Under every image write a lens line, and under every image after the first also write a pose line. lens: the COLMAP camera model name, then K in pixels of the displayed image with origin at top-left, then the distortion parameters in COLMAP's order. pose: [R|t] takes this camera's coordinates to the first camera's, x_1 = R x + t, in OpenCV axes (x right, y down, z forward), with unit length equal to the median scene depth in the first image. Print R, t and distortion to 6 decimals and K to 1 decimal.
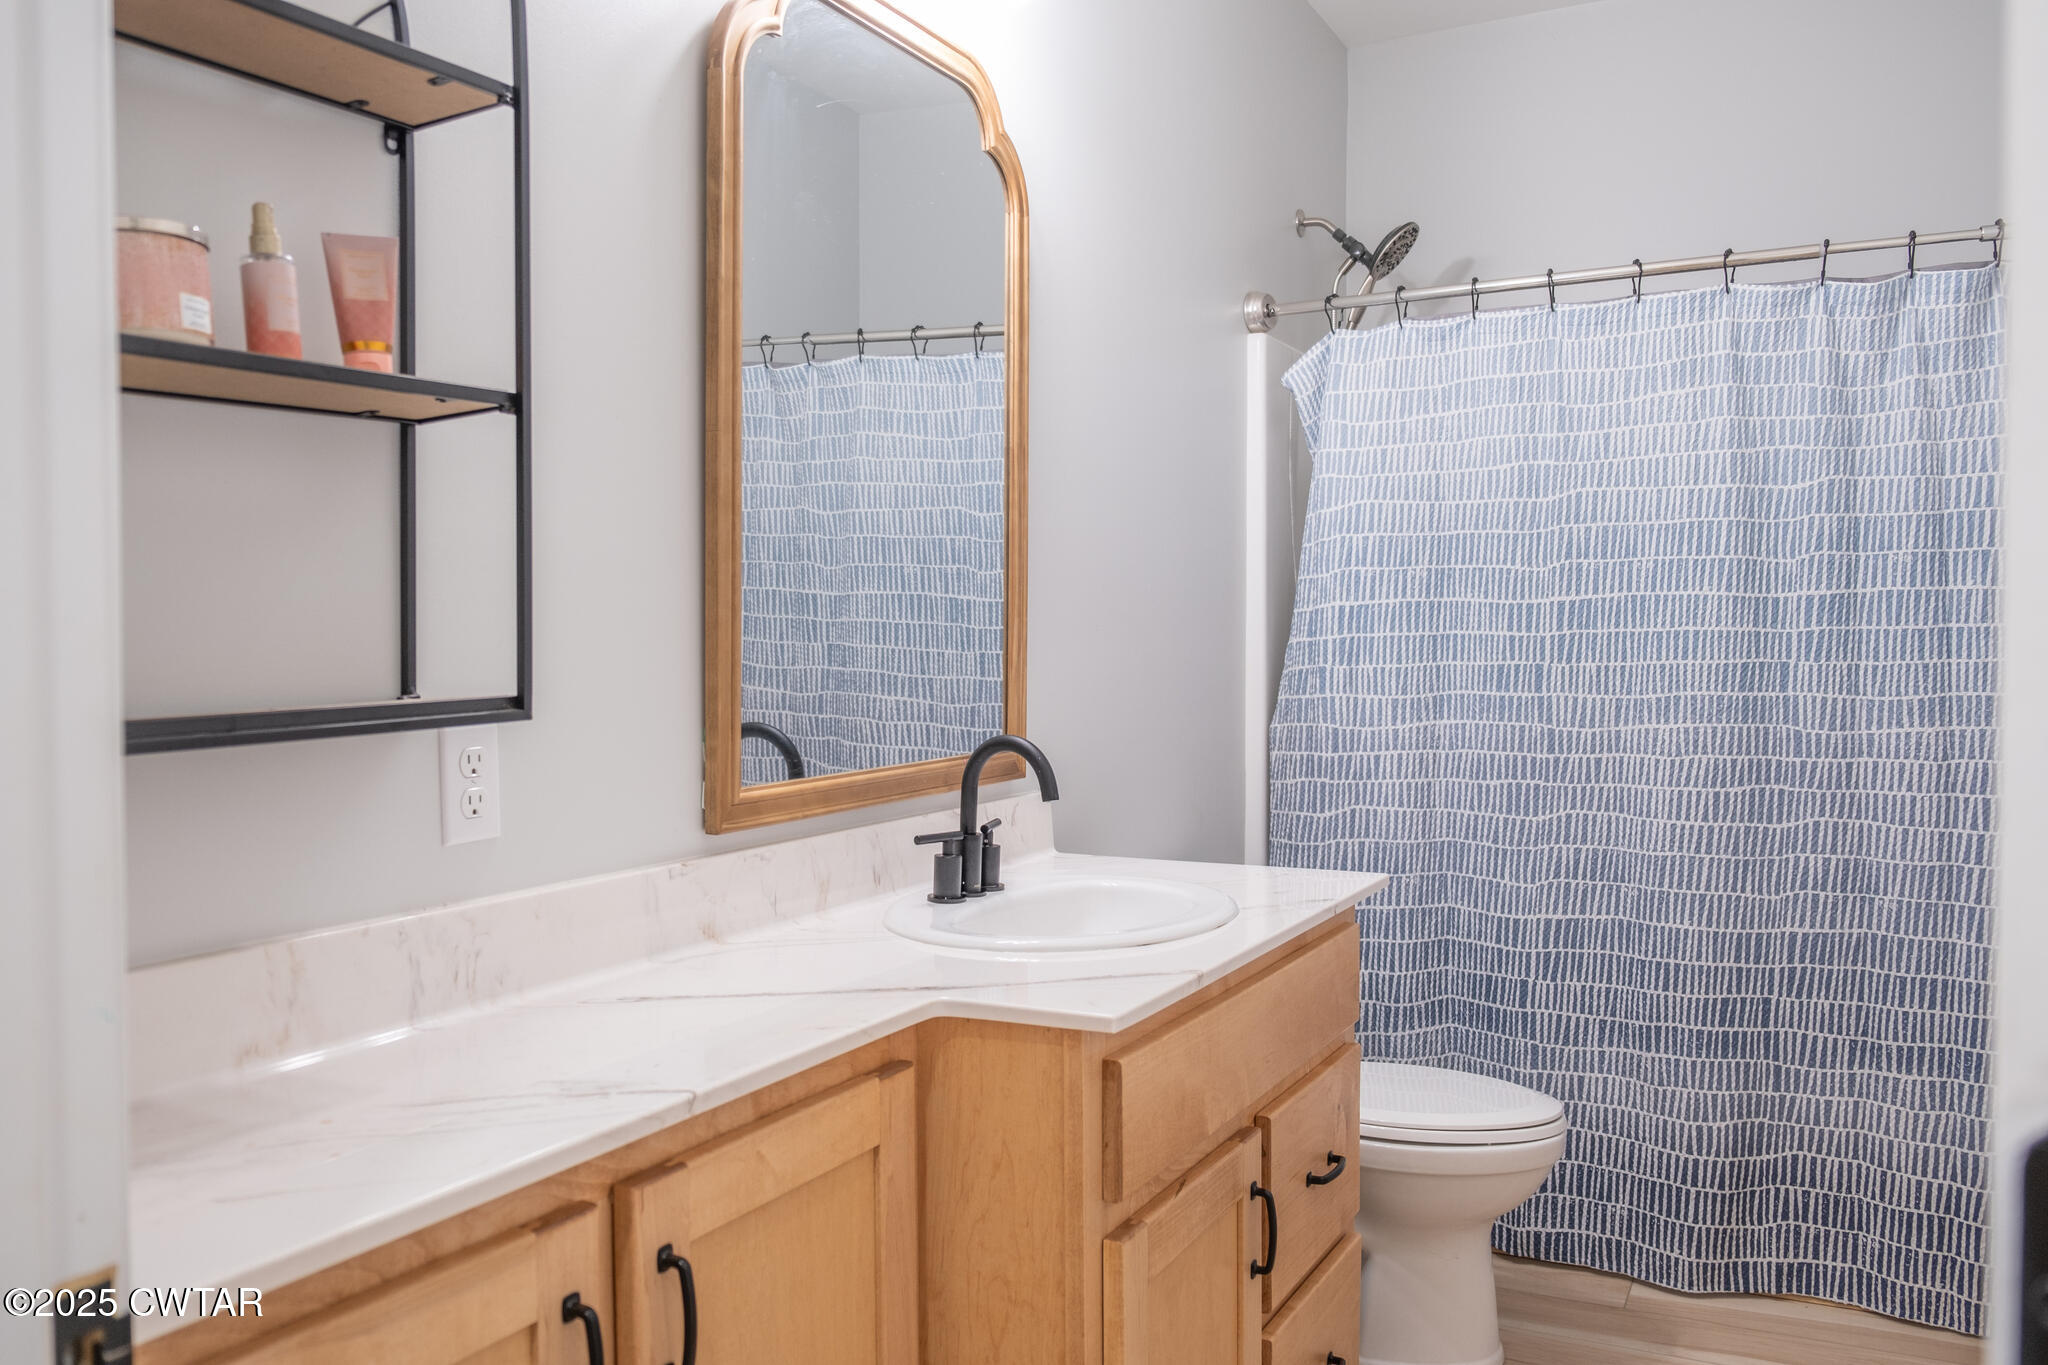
lens RADIAL K [[1604.2, 0, 1007.9], [0, 1604.2, 693.3], [0, 0, 1]] dist [-0.030952, 0.012936]
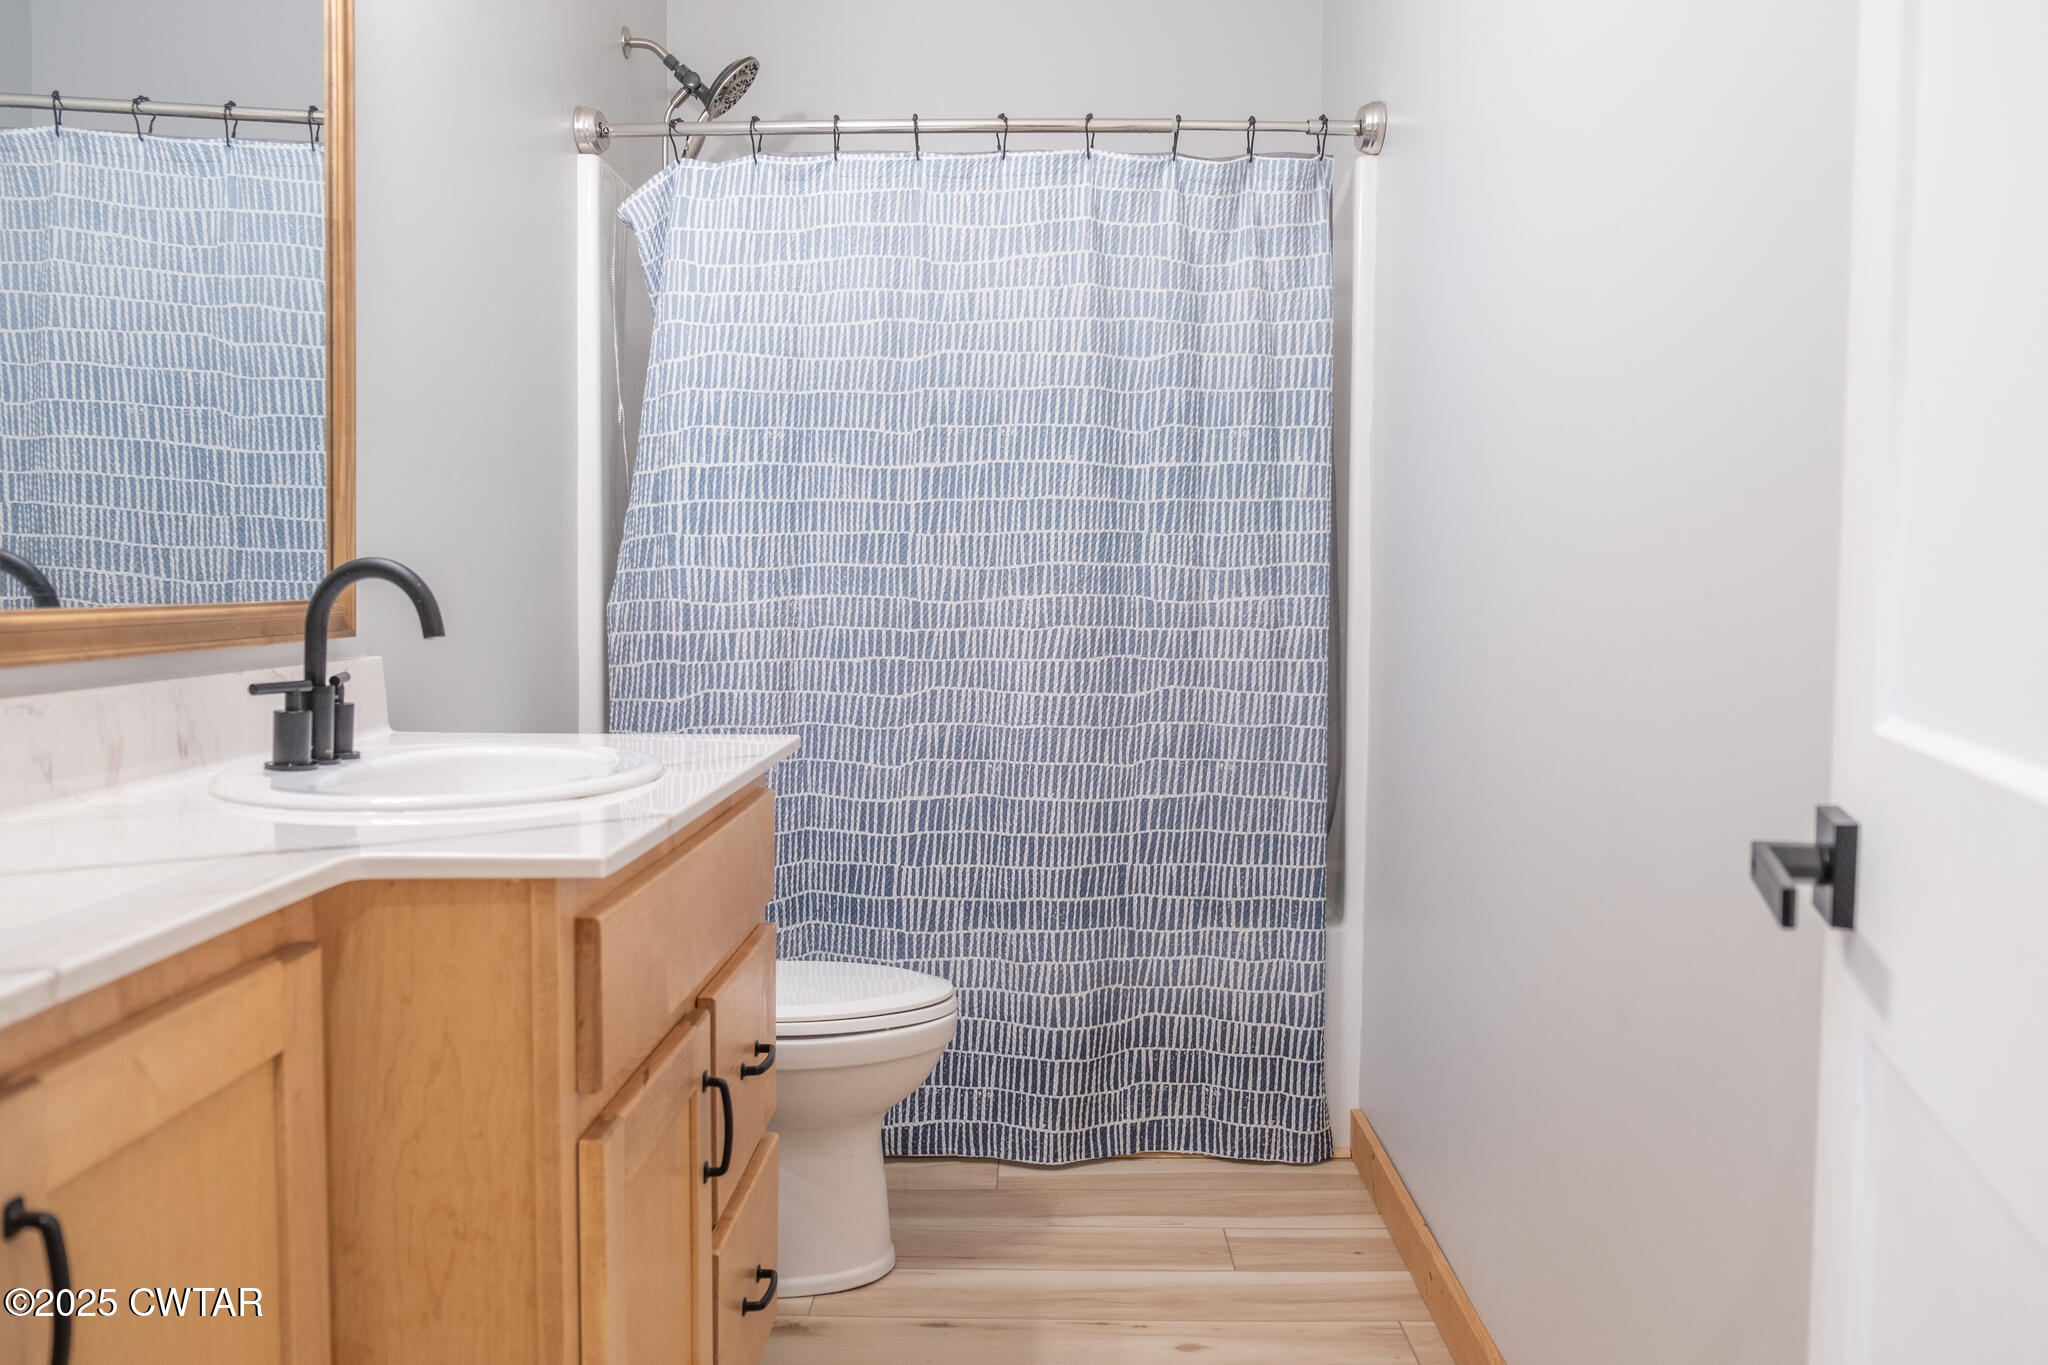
lens RADIAL K [[1684.7, 0, 1034.0], [0, 1684.7, 694.2], [0, 0, 1]] dist [-0.017820, 0.022222]
pose [[0.887858, -0.017722, 0.459776, -0.065016], [0.002919, 0.999455, 0.032888, 0.047169], [-0.460108, -0.027858, 0.887426, 0.077156]]
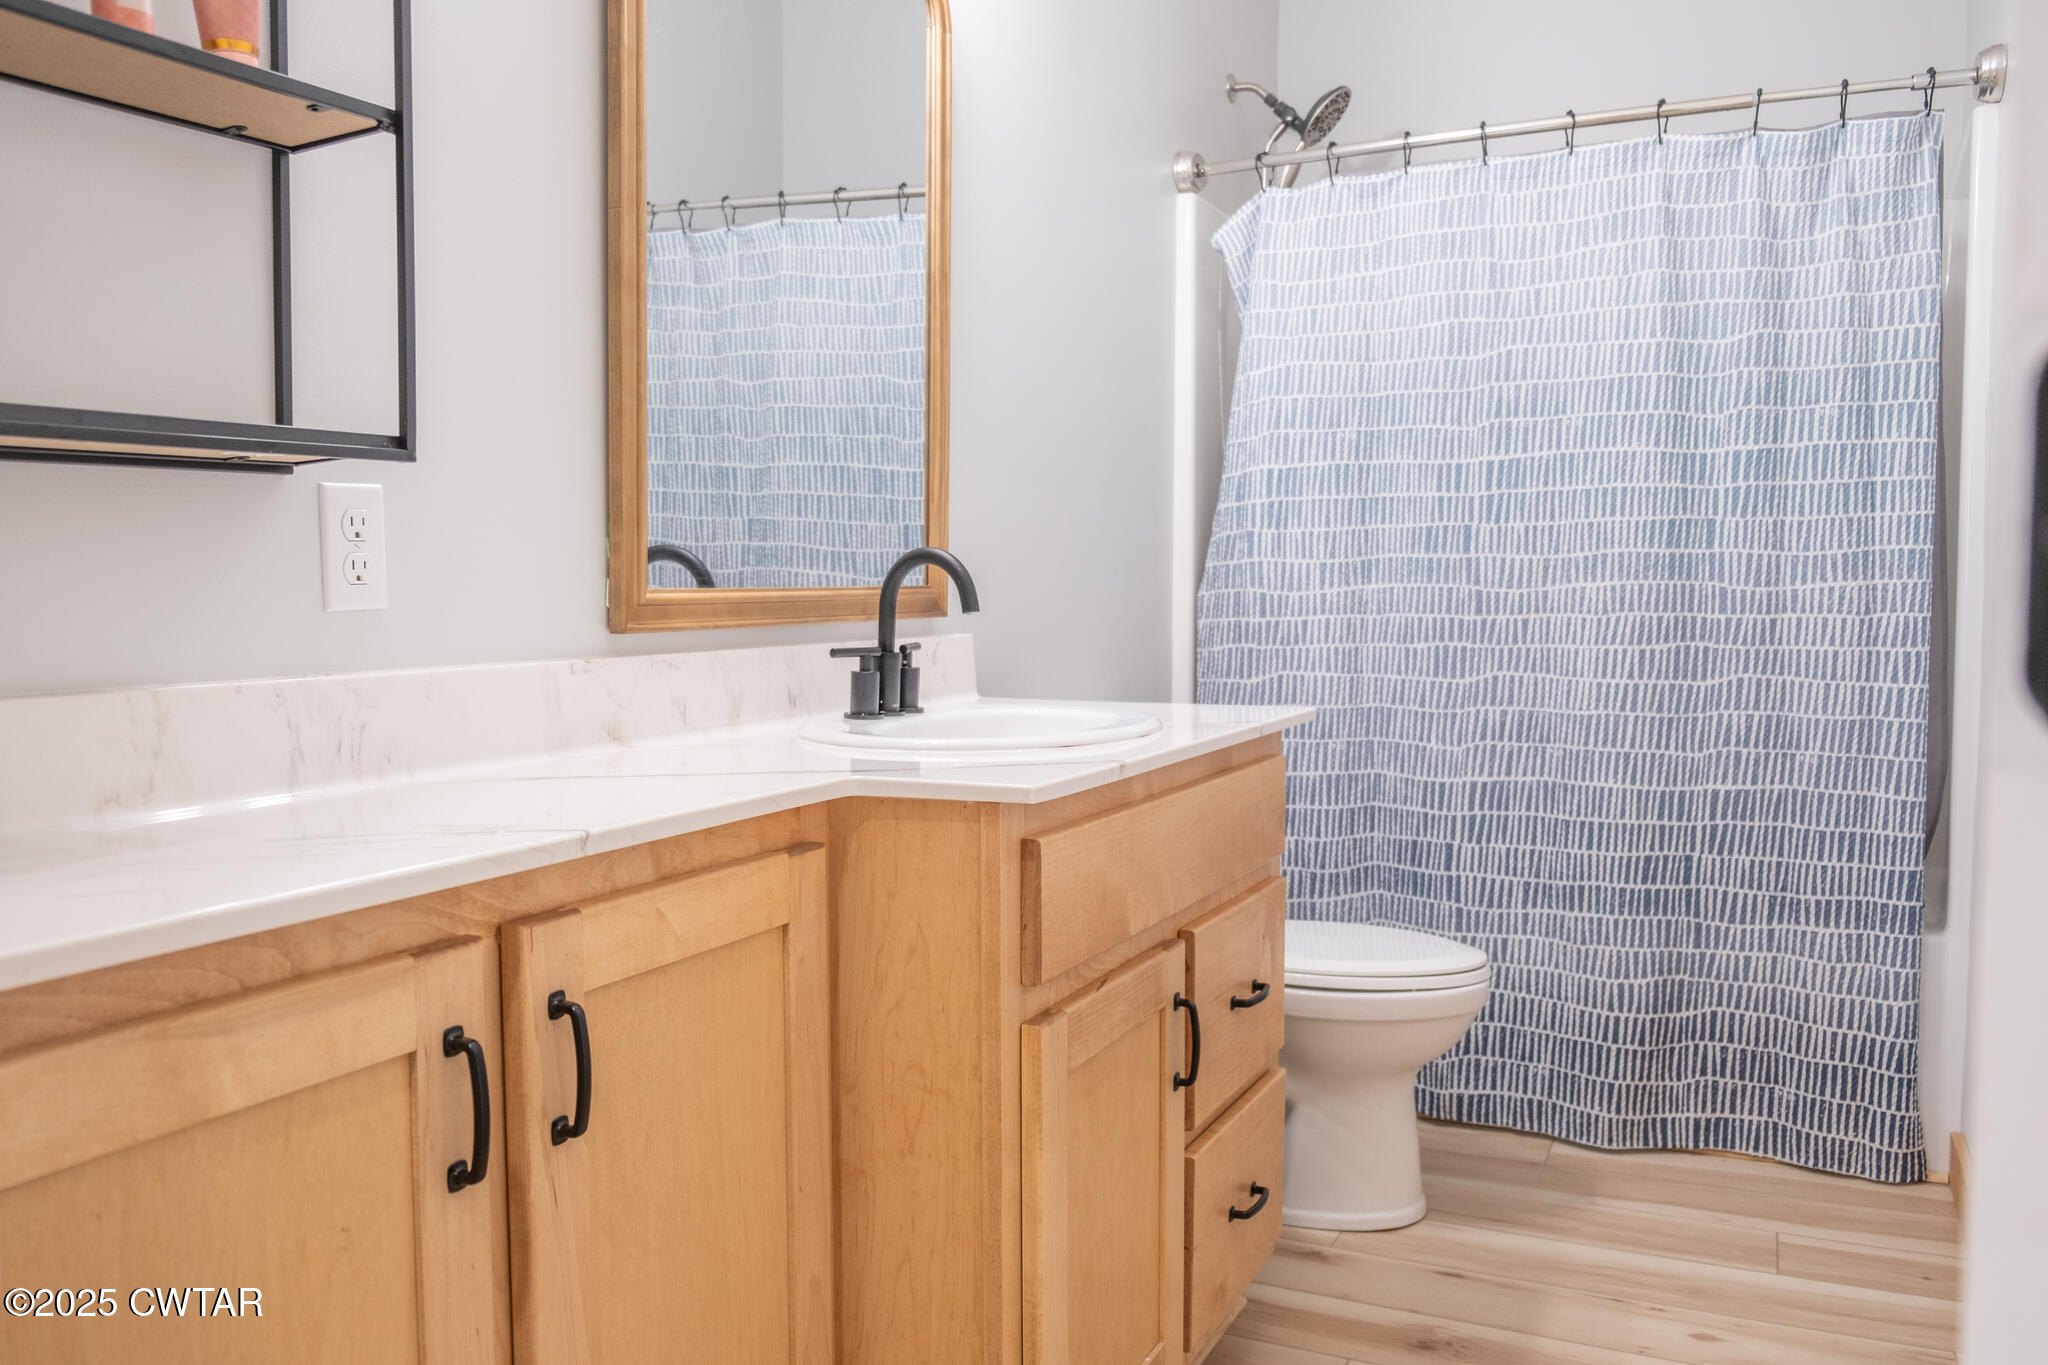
lens RADIAL K [[1604.2, 0, 1009.2], [0, 1604.2, 696.4], [0, 0, 1]] dist [-0.030952, 0.012936]
pose [[0.999035, 0.000654, 0.043915, 0.004988], [-0.002169, 0.999404, 0.034450, 0.057999], [-0.043866, -0.034512, 0.998441, 0.019414]]
